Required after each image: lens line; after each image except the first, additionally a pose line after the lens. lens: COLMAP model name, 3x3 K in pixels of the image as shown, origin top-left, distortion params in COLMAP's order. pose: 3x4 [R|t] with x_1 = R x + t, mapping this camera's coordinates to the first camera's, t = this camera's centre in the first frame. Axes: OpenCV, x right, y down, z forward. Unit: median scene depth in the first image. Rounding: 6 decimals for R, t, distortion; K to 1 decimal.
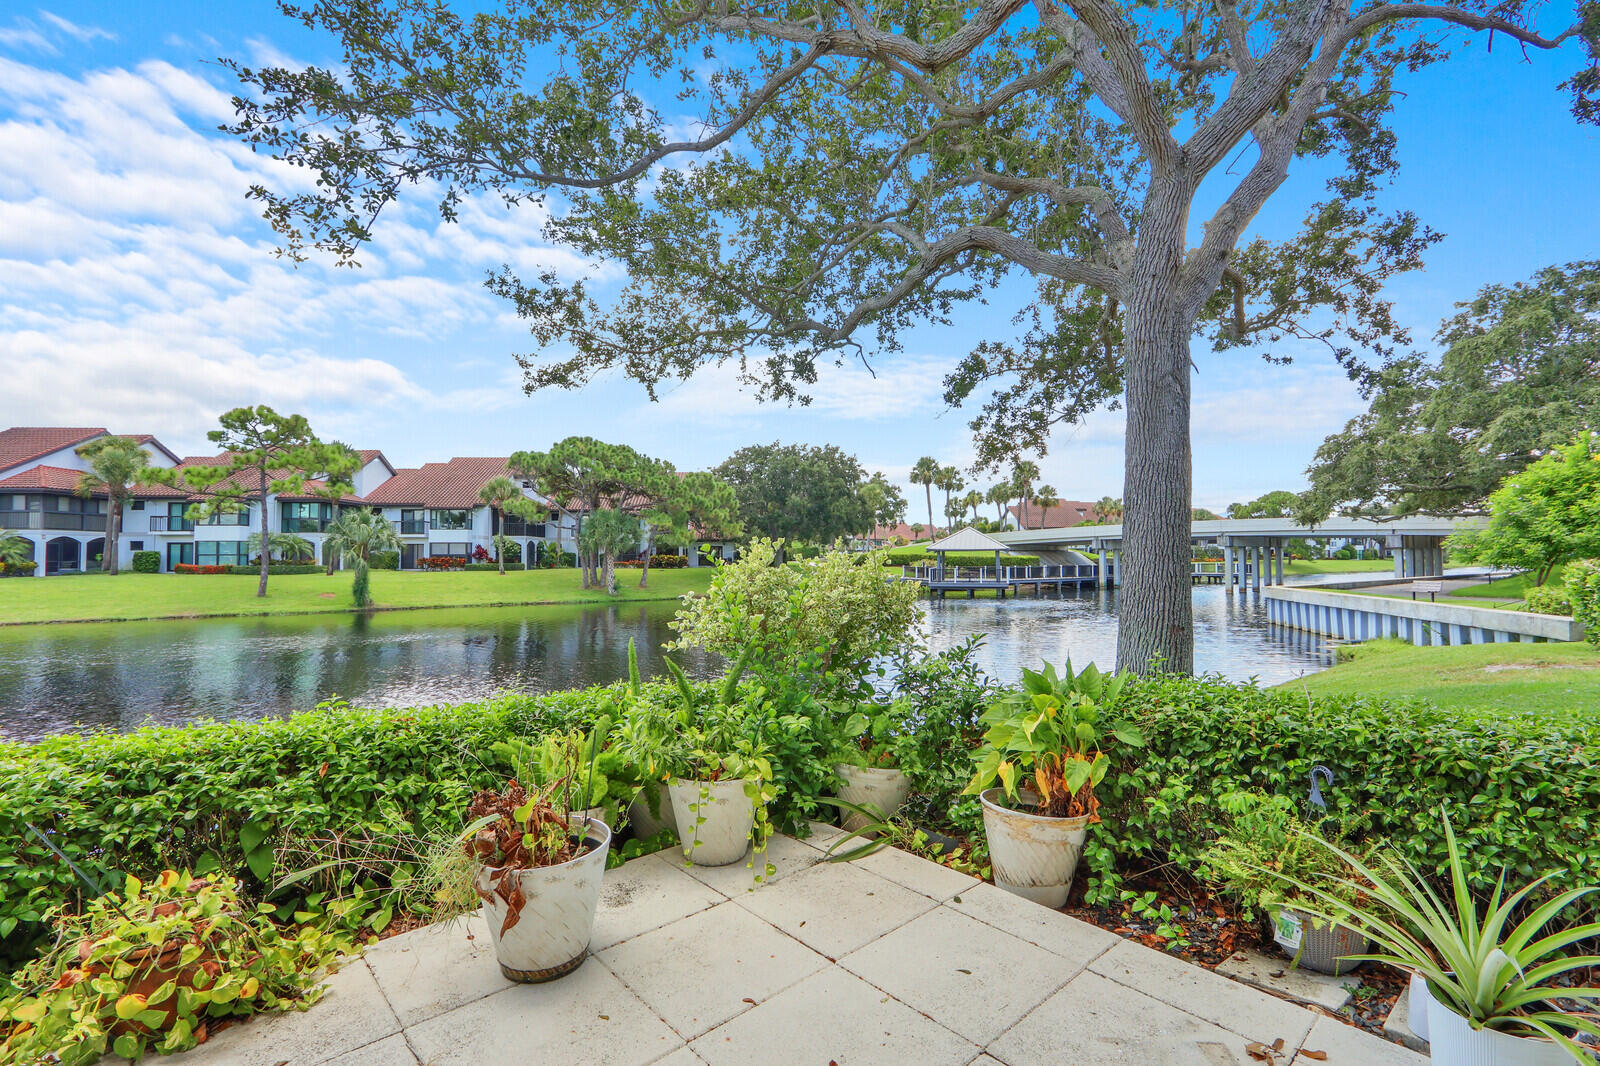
lens RADIAL K [[762.8, 0, 803.9], [0, 762.8, 534.6], [0, 0, 1]] dist [-0.005606, -0.000452]
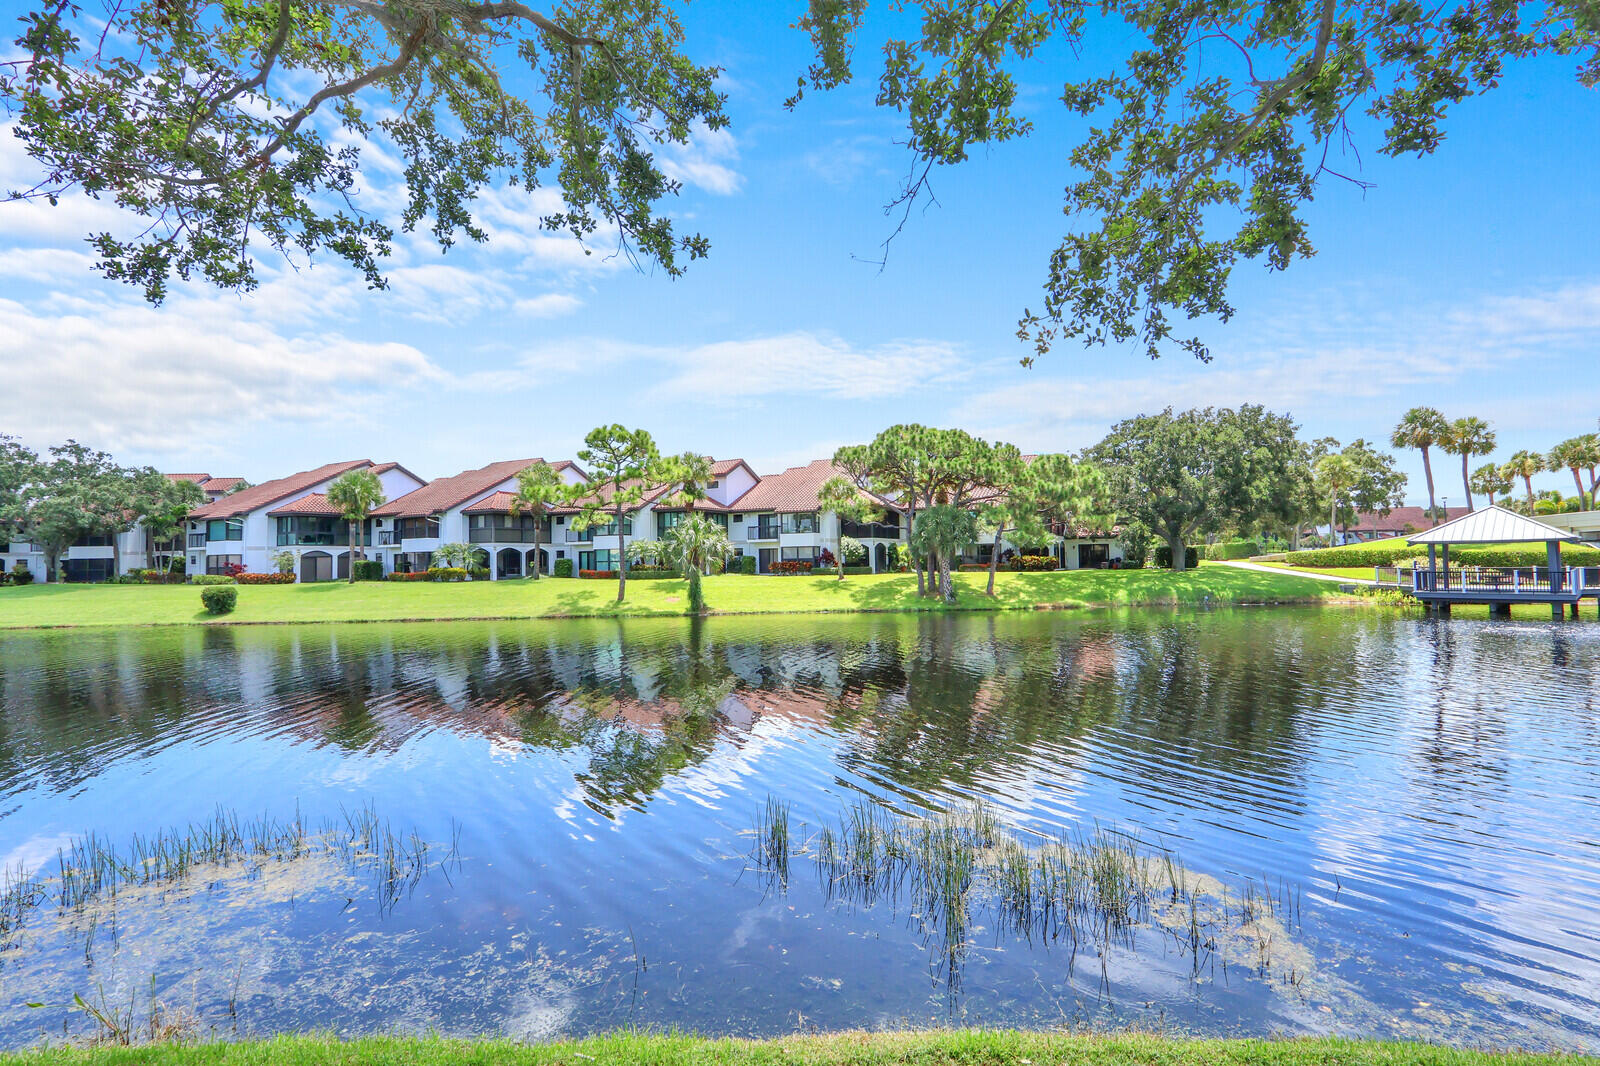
lens RADIAL K [[780.4, 0, 800.0], [0, 780.4, 533.0], [0, 0, 1]] dist [-0.002681, -0.000283]
pose [[0.848270, -0.029544, -0.528739, 0.075654], [0.027874, 0.999549, -0.011133, 0.004622], [0.528830, -0.005295, 0.848711, 0.152067]]
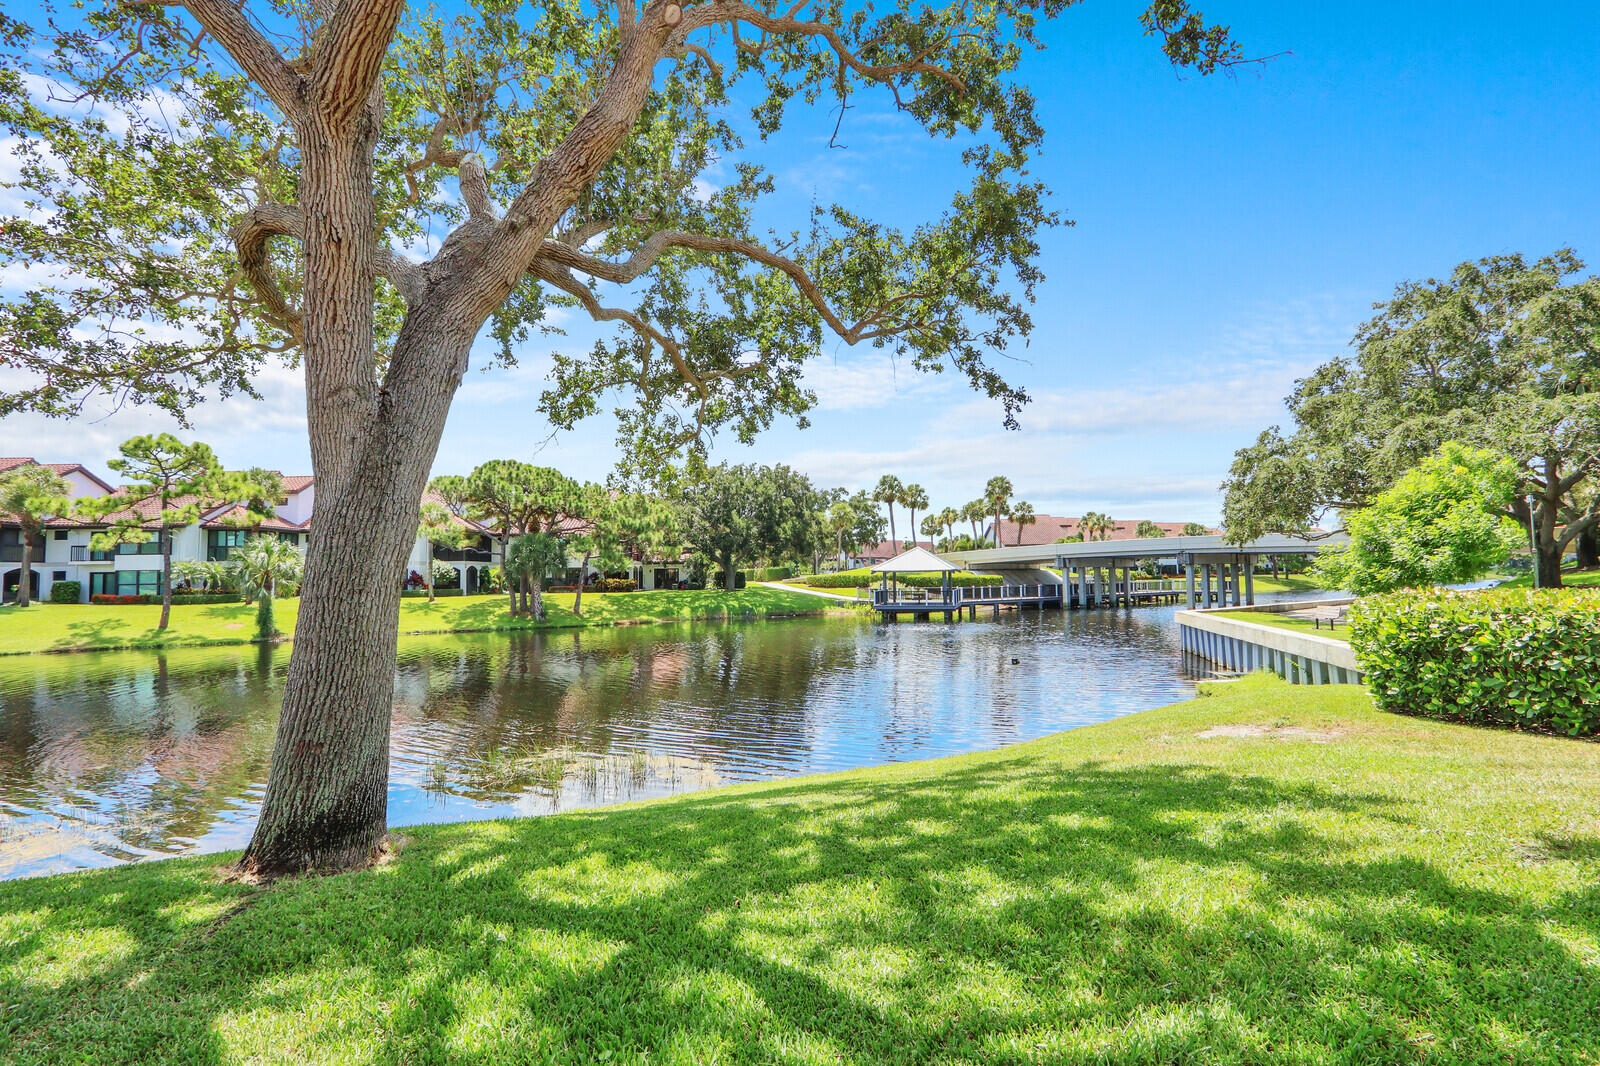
lens RADIAL K [[762.8, 0, 803.9], [0, 762.8, 534.6], [0, 0, 1]] dist [-0.005606, -0.000452]
pose [[0.999483, -0.011327, -0.030083, 0.114125], [0.010639, 0.999680, -0.022933, -0.005770], [0.030333, 0.022601, 0.999284, 0.034525]]
